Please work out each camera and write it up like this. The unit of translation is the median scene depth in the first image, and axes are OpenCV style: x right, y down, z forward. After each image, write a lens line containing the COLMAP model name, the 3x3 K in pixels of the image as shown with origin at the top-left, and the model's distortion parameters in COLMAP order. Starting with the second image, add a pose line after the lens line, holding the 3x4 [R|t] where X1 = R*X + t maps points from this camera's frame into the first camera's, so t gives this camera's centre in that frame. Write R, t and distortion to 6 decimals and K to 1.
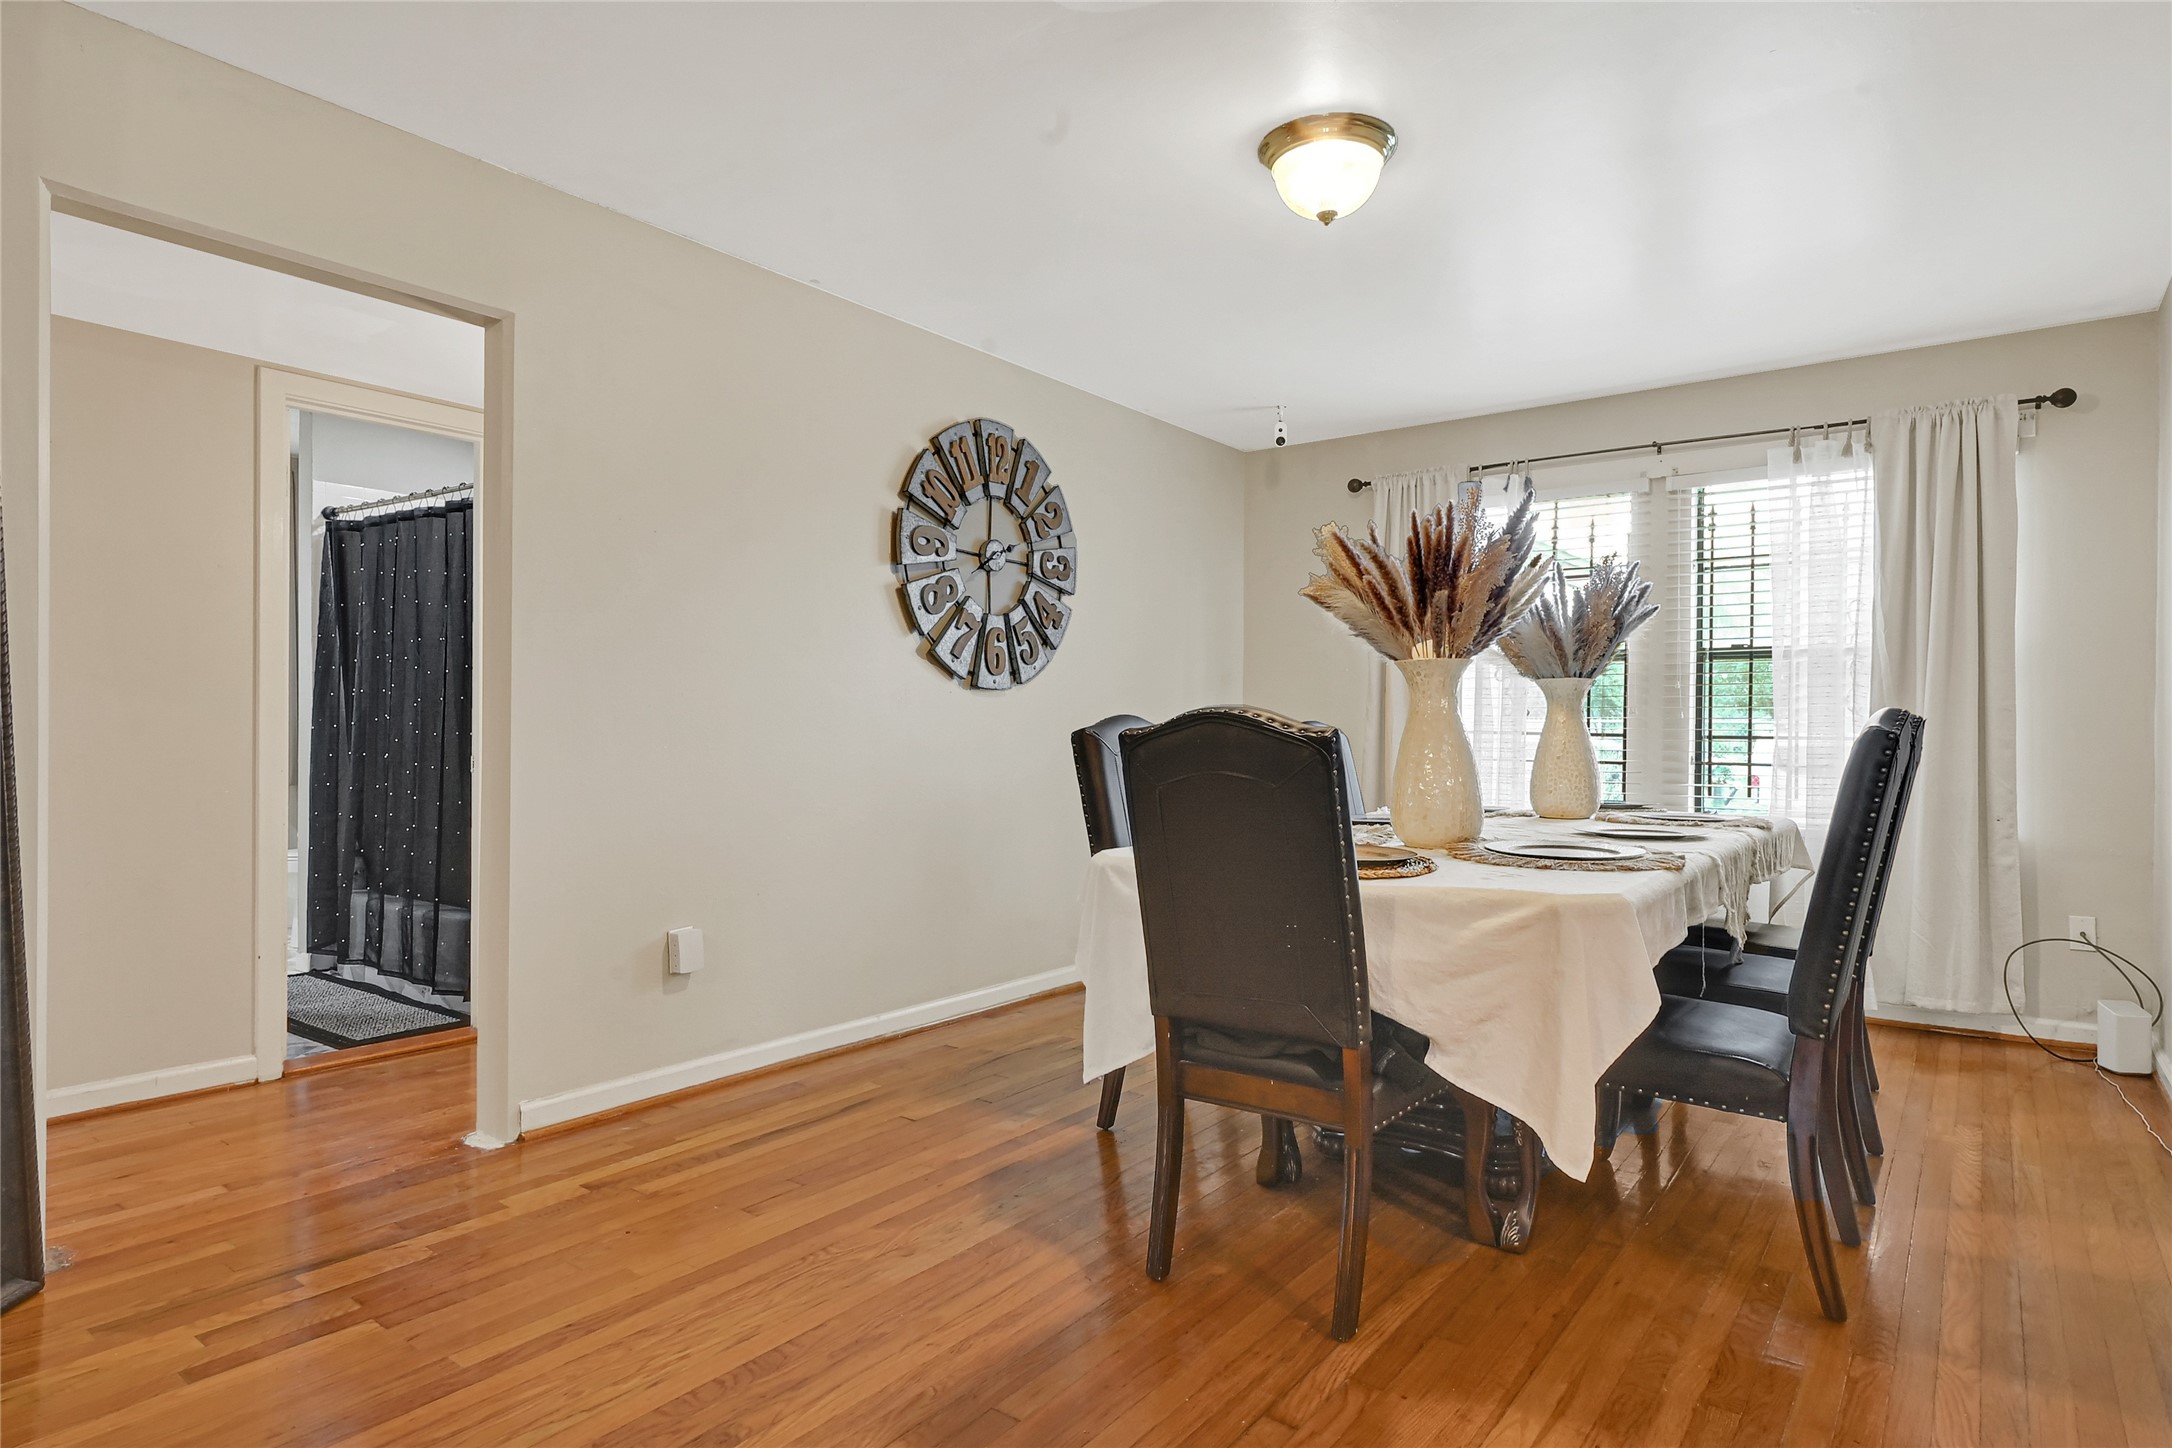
lens RADIAL K [[1199.4, 0, 1082.4], [0, 1199.4, 717.2], [0, 0, 1]] dist [-0.000189, -0.000791]
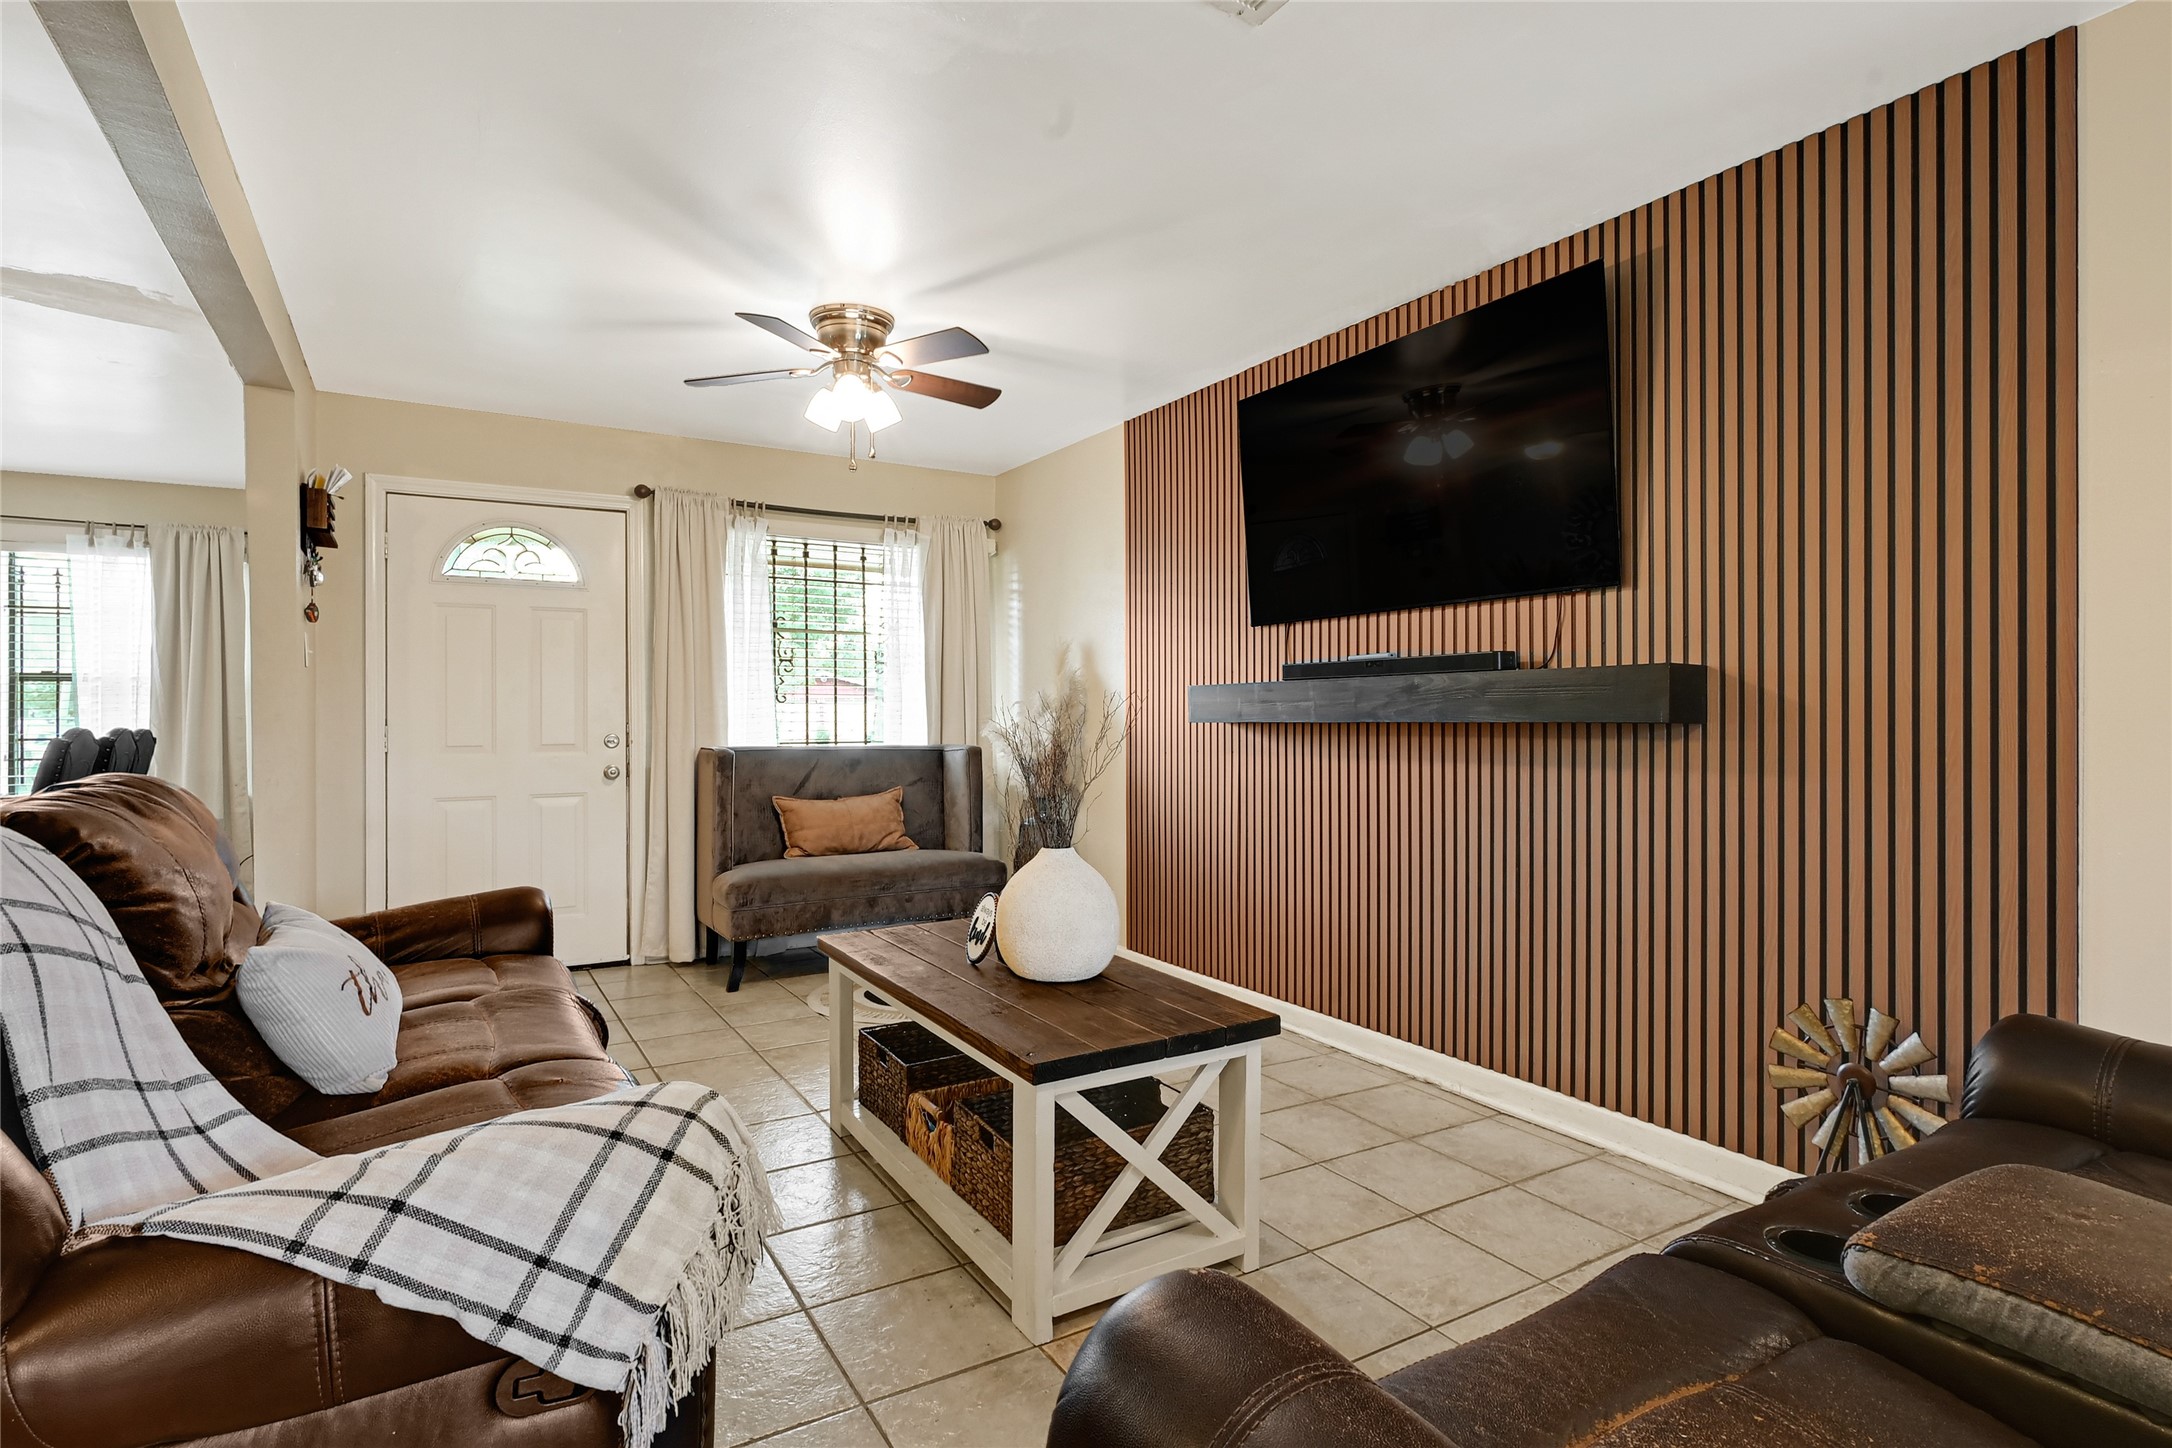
lens RADIAL K [[1084.8, 0, 1080.7], [0, 1084.8, 711.6], [0, 0, 1]] dist [0.000703, 0.000048]
pose [[0.372469, -0.009960, 0.927991, -0.172919], [0.003851, 0.999950, 0.009186, -0.023137], [-0.928037, 0.000153, 0.372489, -0.592278]]
